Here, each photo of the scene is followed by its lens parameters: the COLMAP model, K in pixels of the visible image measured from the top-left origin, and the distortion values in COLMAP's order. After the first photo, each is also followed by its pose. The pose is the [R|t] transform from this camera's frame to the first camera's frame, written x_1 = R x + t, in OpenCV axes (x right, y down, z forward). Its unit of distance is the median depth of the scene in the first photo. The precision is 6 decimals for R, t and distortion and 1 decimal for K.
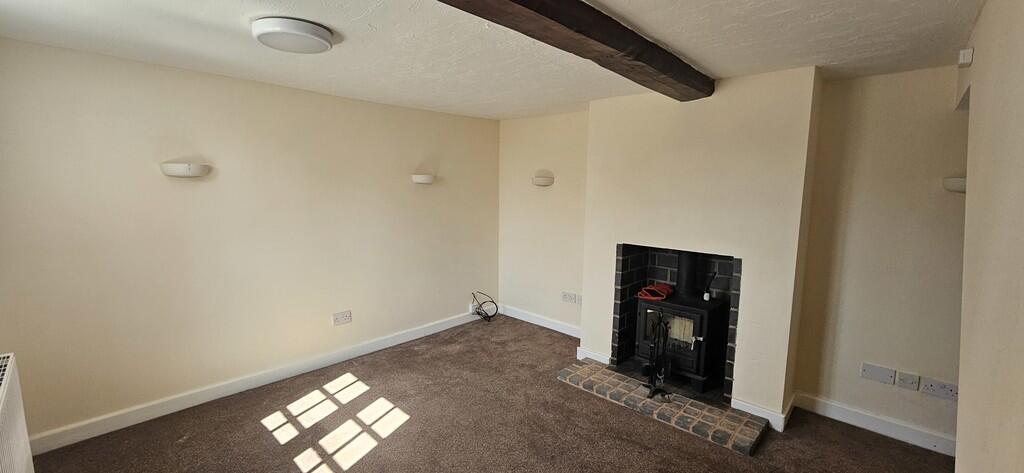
lens RADIAL K [[423.3, 0, 500.1], [0, 423.3, 239.4], [0, 0, 1]] dist [-0.000202, 0.000744]
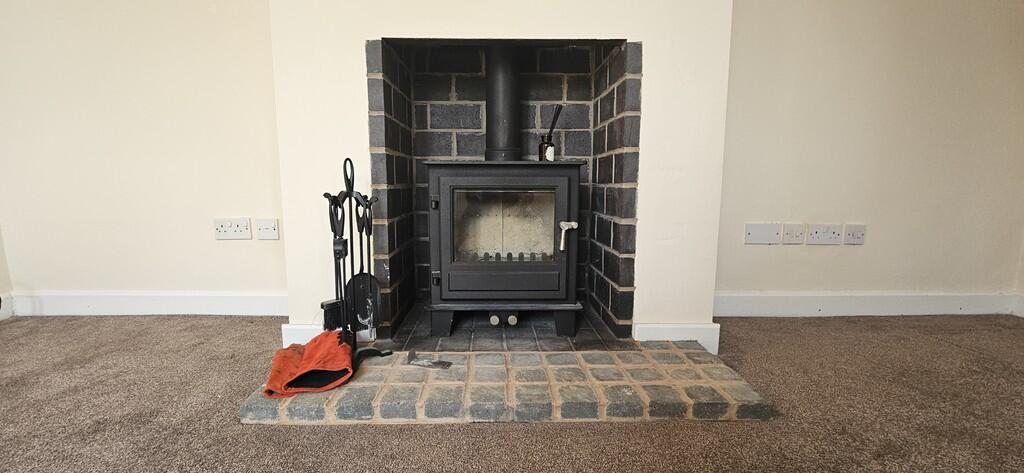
lens RADIAL K [[423.3, 0, 500.1], [0, 423.3, 239.4], [0, 0, 1]] dist [-0.000202, 0.000744]
pose [[0.701248, -0.103460, 0.705370, 0.060793], [0.099607, 0.993928, 0.046760, 0.198195], [-0.705924, 0.037470, 0.707295, 0.641814]]
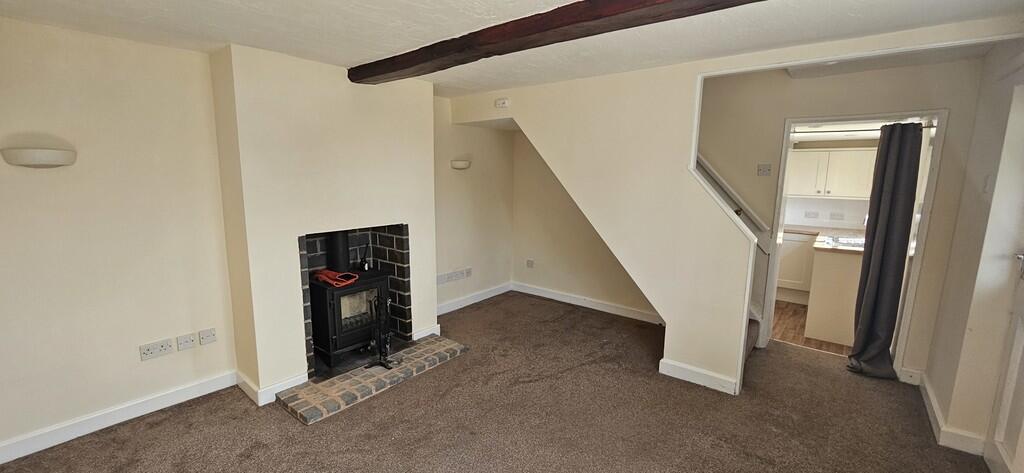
lens RADIAL K [[423.3, 0, 500.1], [0, 423.3, 239.4], [0, 0, 1]] dist [-0.000202, 0.000744]
pose [[-0.085728, -0.173042, 0.981176, -0.583444], [0.125807, 0.975039, 0.182952, -0.088169], [-0.988344, 0.139123, -0.061818, 0.676018]]
